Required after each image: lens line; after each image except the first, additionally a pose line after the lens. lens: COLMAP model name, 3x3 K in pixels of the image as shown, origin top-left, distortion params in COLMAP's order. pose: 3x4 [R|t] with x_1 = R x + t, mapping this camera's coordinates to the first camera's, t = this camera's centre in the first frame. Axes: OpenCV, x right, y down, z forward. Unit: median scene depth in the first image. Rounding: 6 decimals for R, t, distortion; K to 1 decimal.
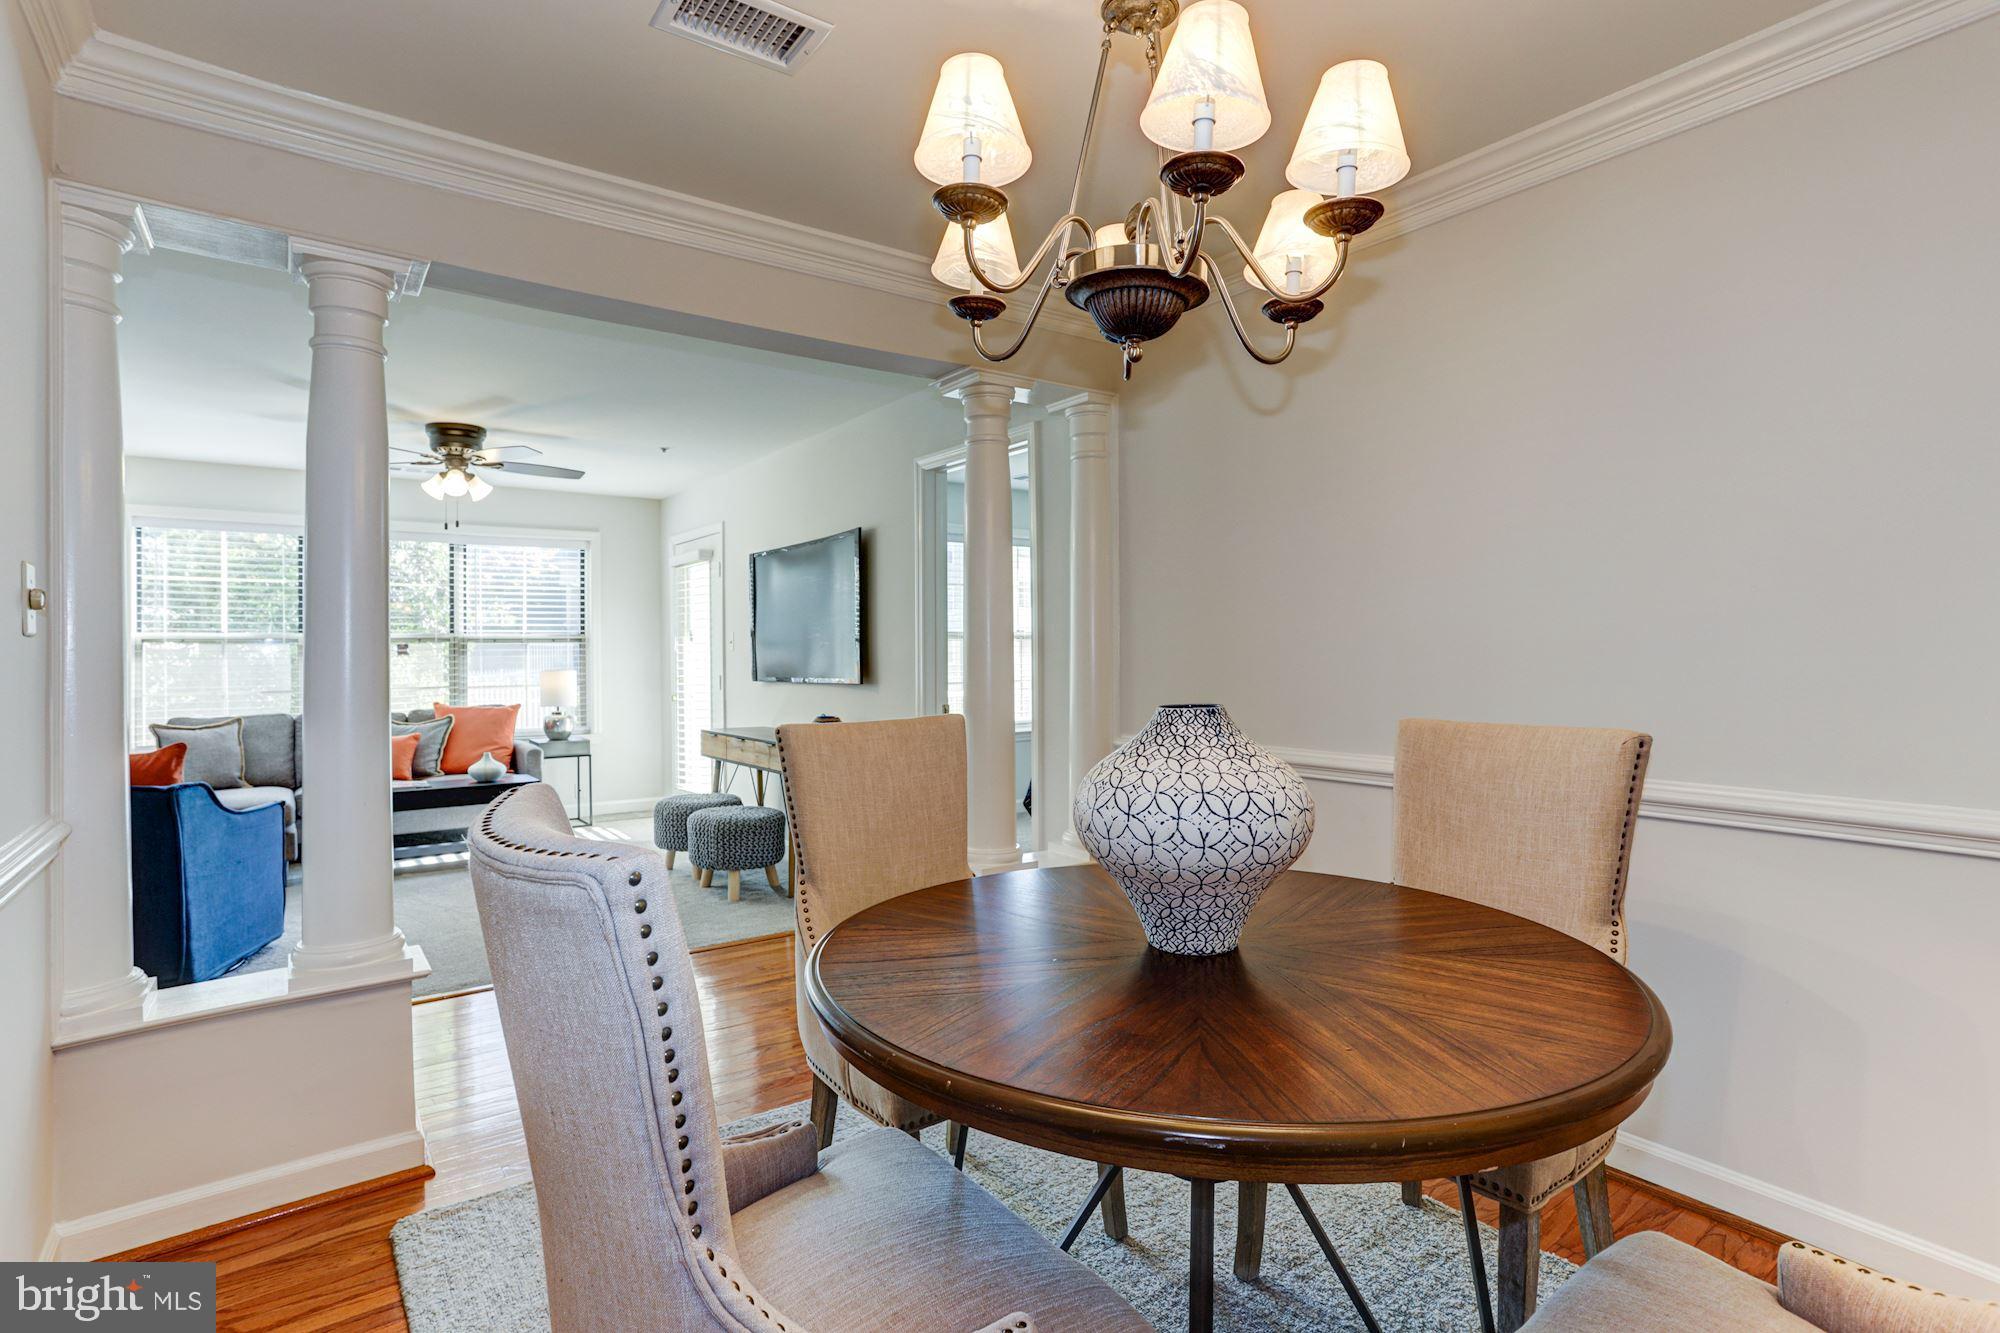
lens RADIAL K [[982.7, 0, 984.9], [0, 982.7, 644.7], [0, 0, 1]] dist [-0.052668, 0.037017]
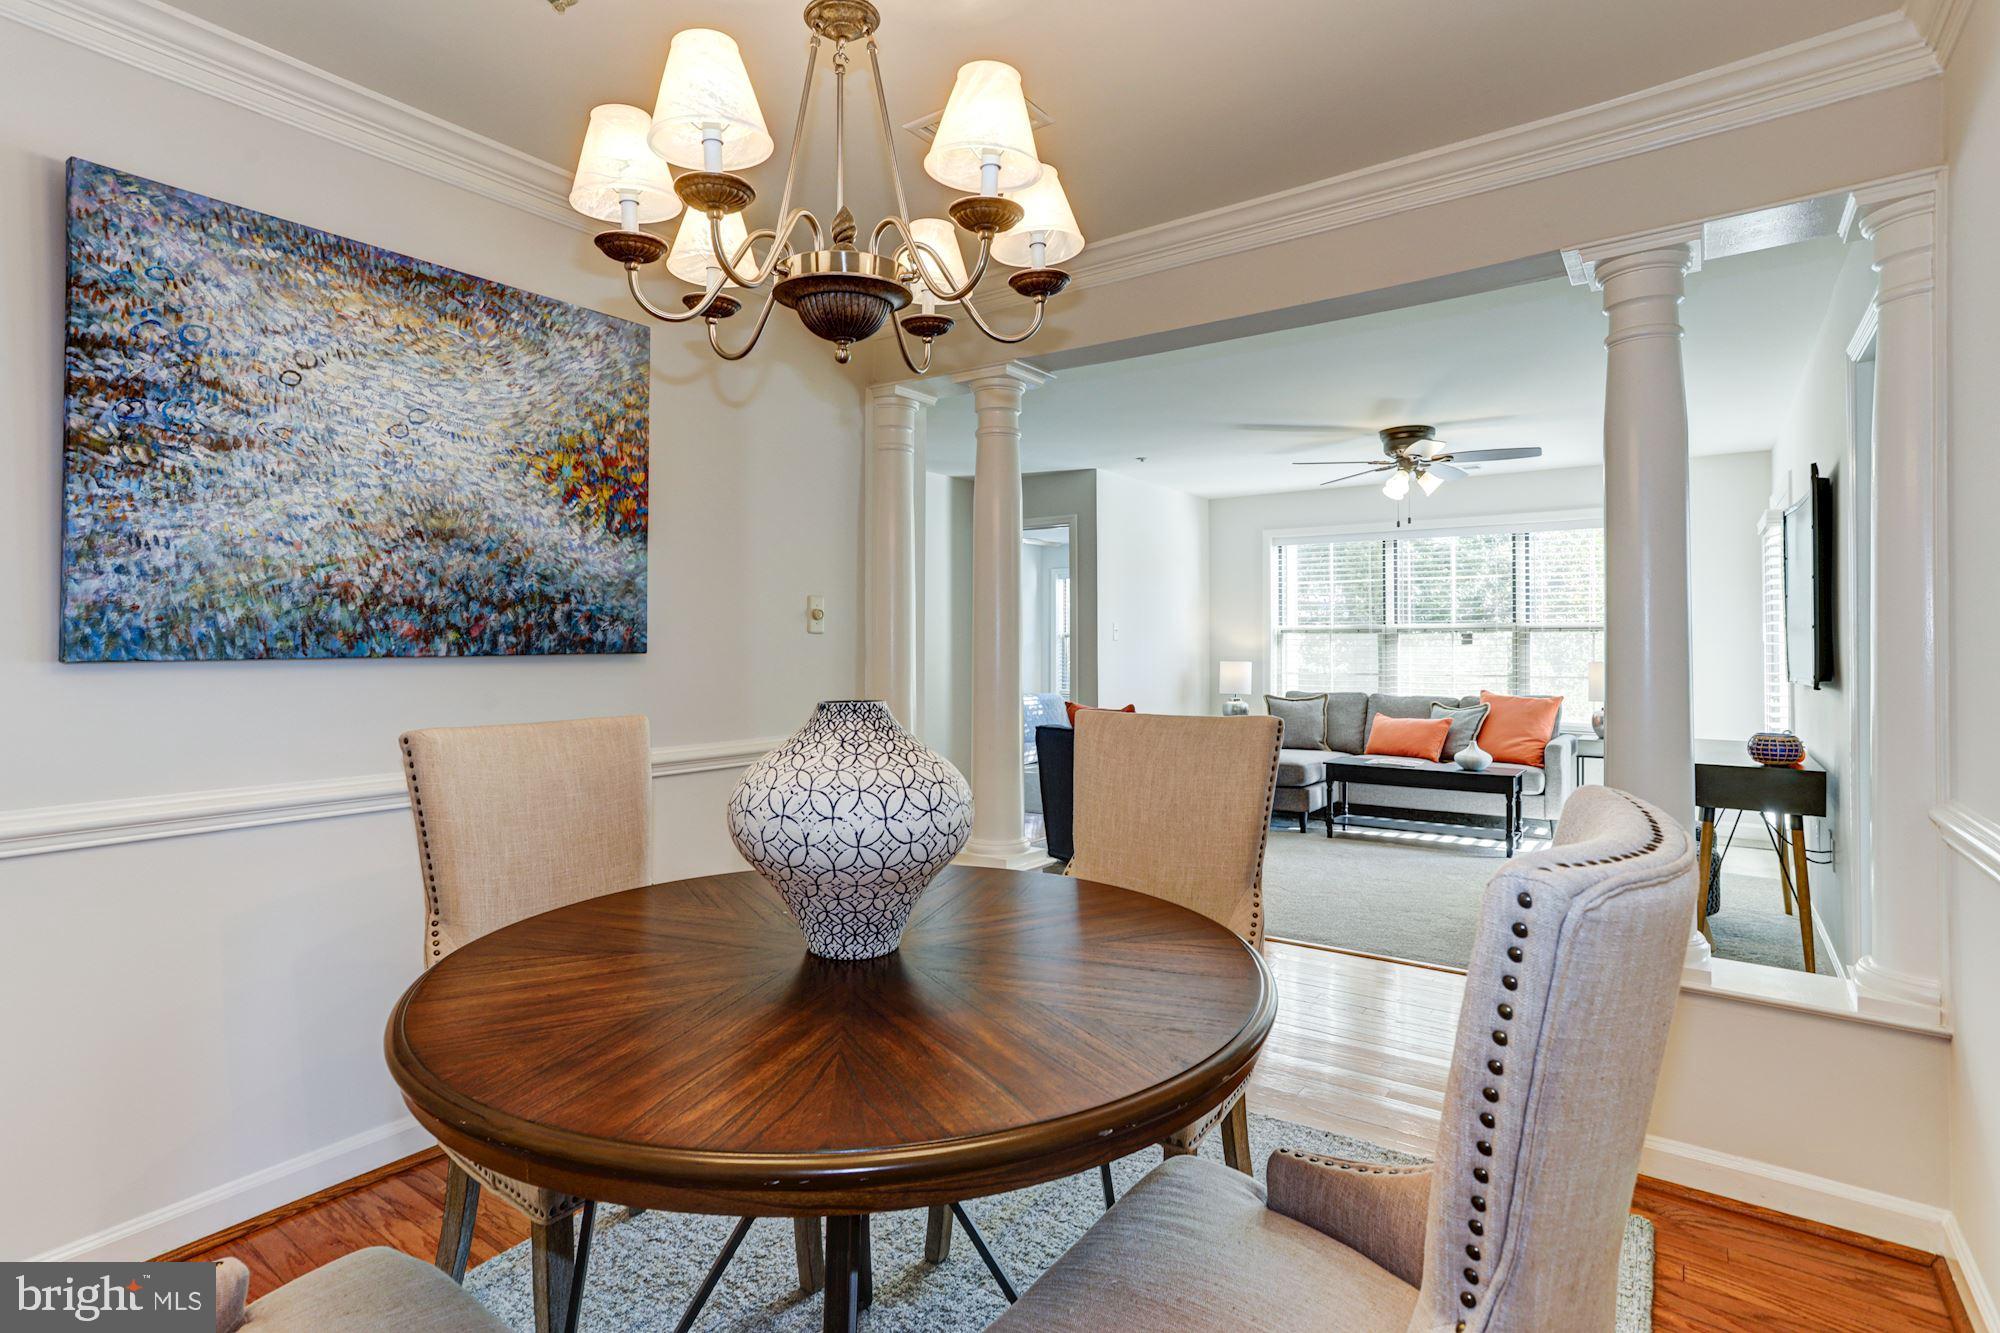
lens RADIAL K [[982.7, 0, 984.9], [0, 982.7, 644.7], [0, 0, 1]] dist [-0.052668, 0.037017]
pose [[0.303663, 0.009423, -0.952733, 0.262812], [0.004360, 0.999927, 0.011279, -0.002758], [0.952770, -0.007579, 0.303599, 0.189728]]
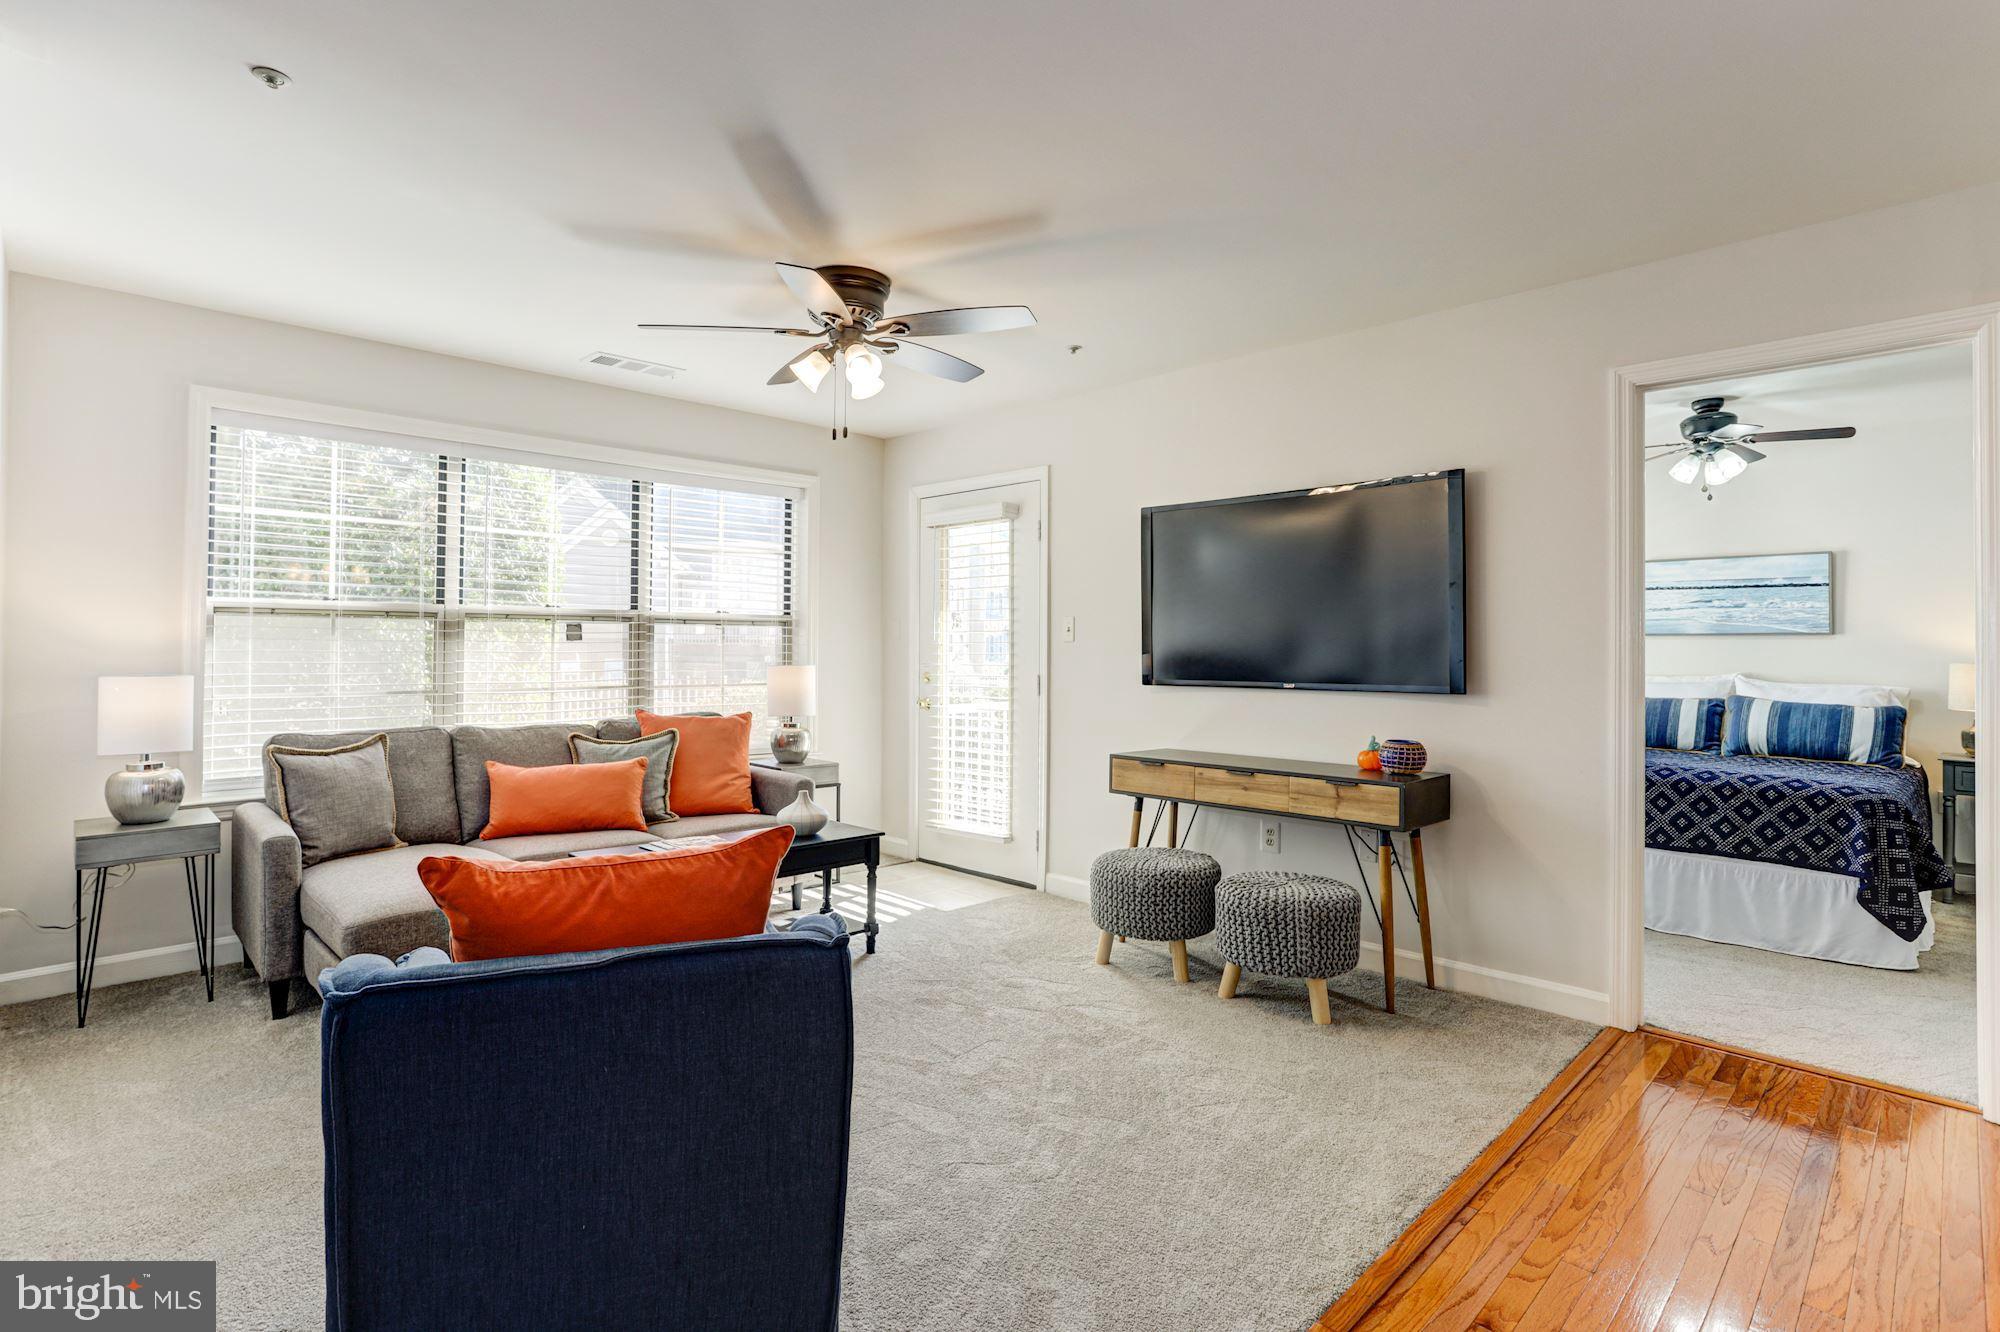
lens RADIAL K [[1004.3, 0, 983.7], [0, 1004.3, 637.5], [0, 0, 1]] dist [-0.040310, 0.030456]
pose [[0.990328, 0.018710, 0.137476, -0.437491], [-0.018467, 0.999825, -0.003038, 0.006418], [-0.137509, 0.000470, 0.990500, 0.277874]]
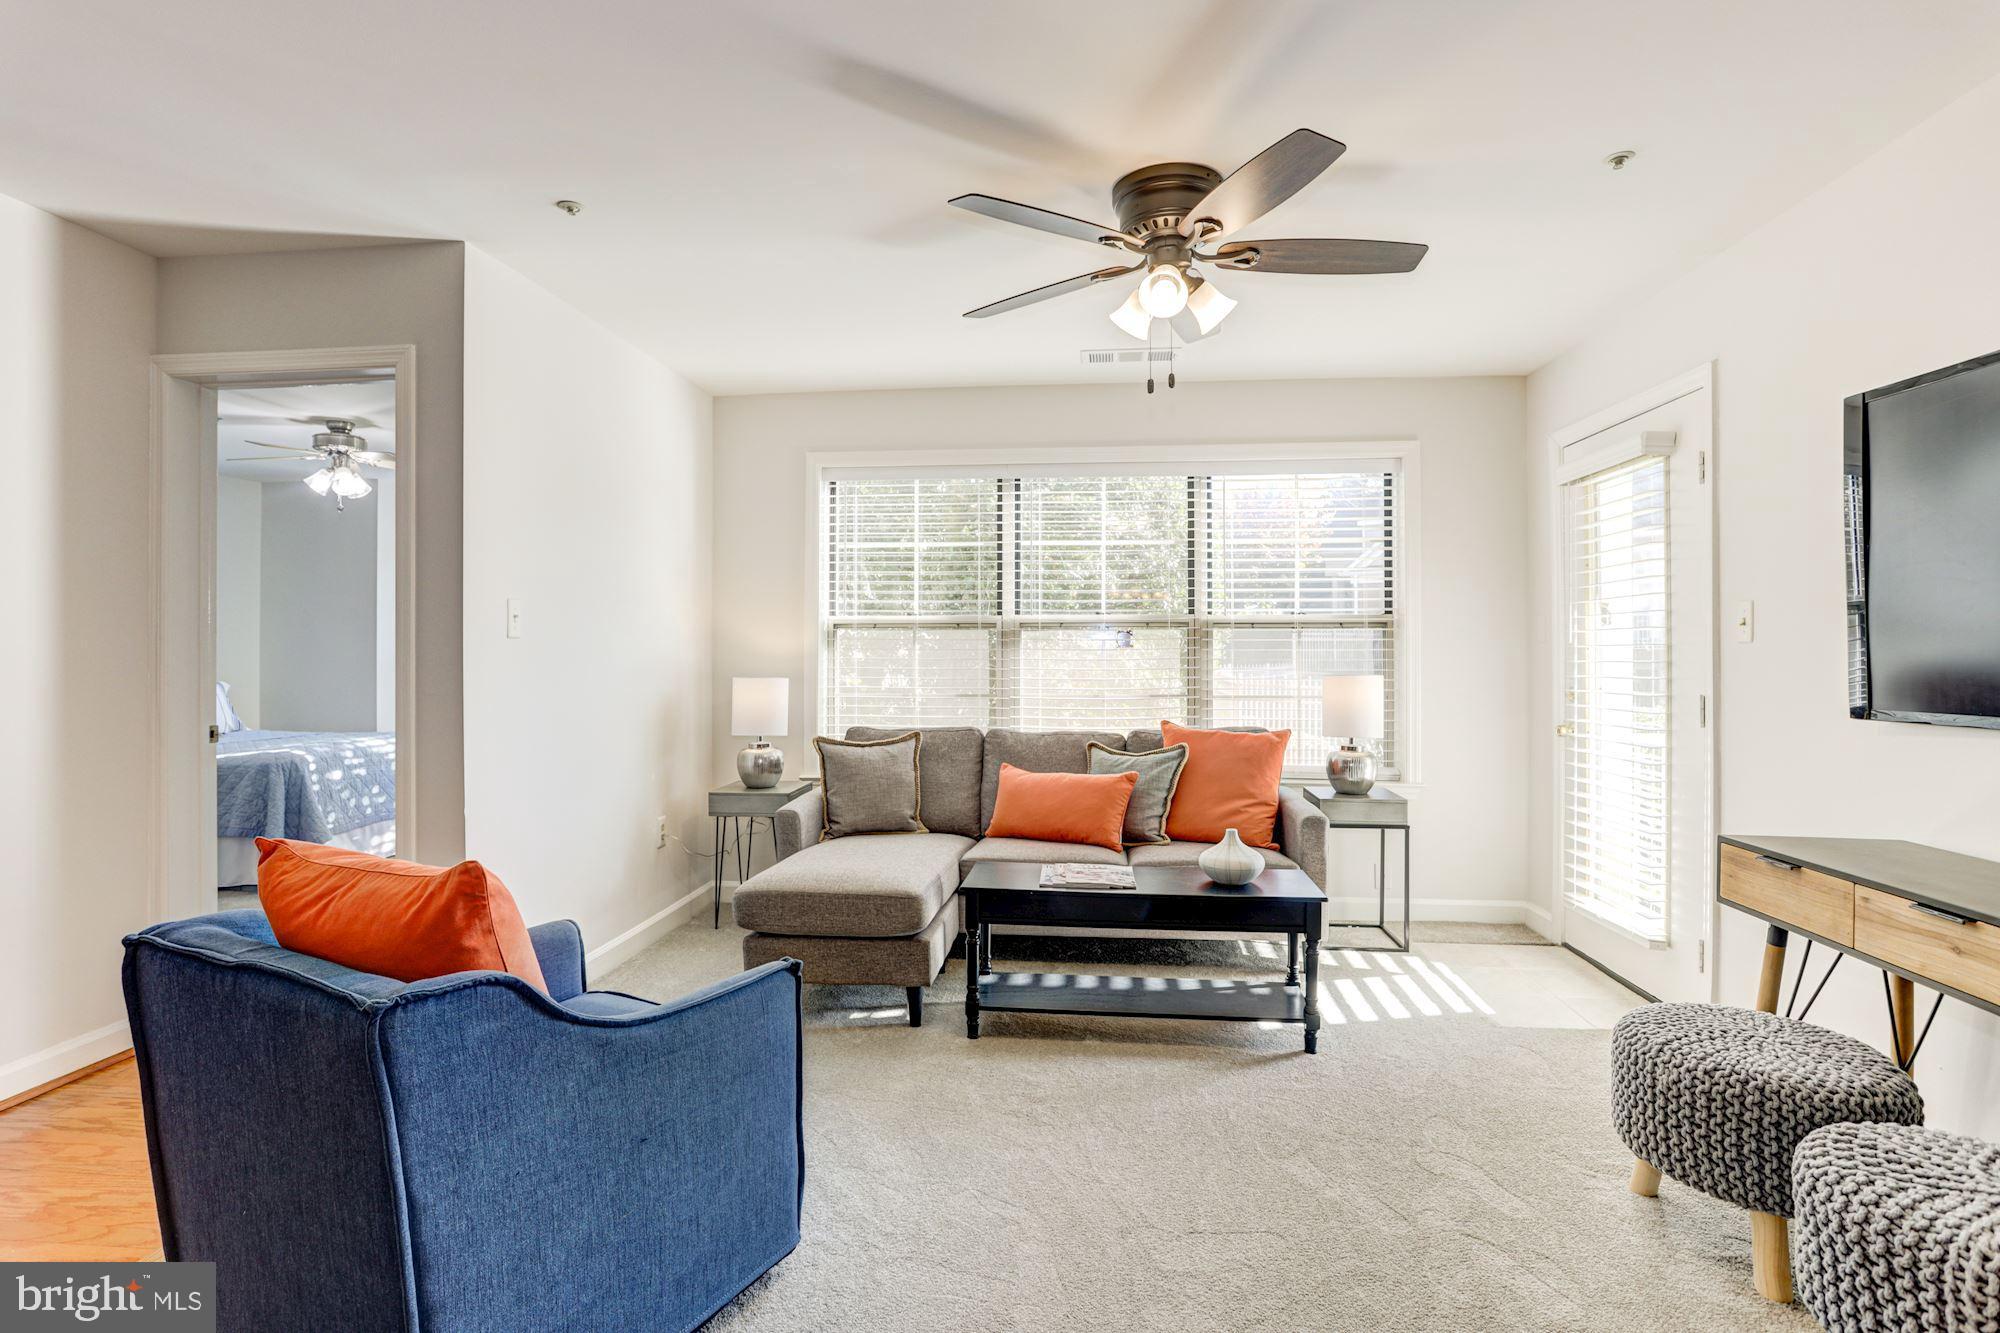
lens RADIAL K [[982.7, 0, 984.9], [0, 982.7, 644.7], [0, 0, 1]] dist [-0.052668, 0.037017]
pose [[0.735282, 0.006785, -0.677727, -0.221790], [-0.002284, 0.999969, 0.007533, 0.004755], [0.677757, -0.003991, 0.735275, 0.458356]]
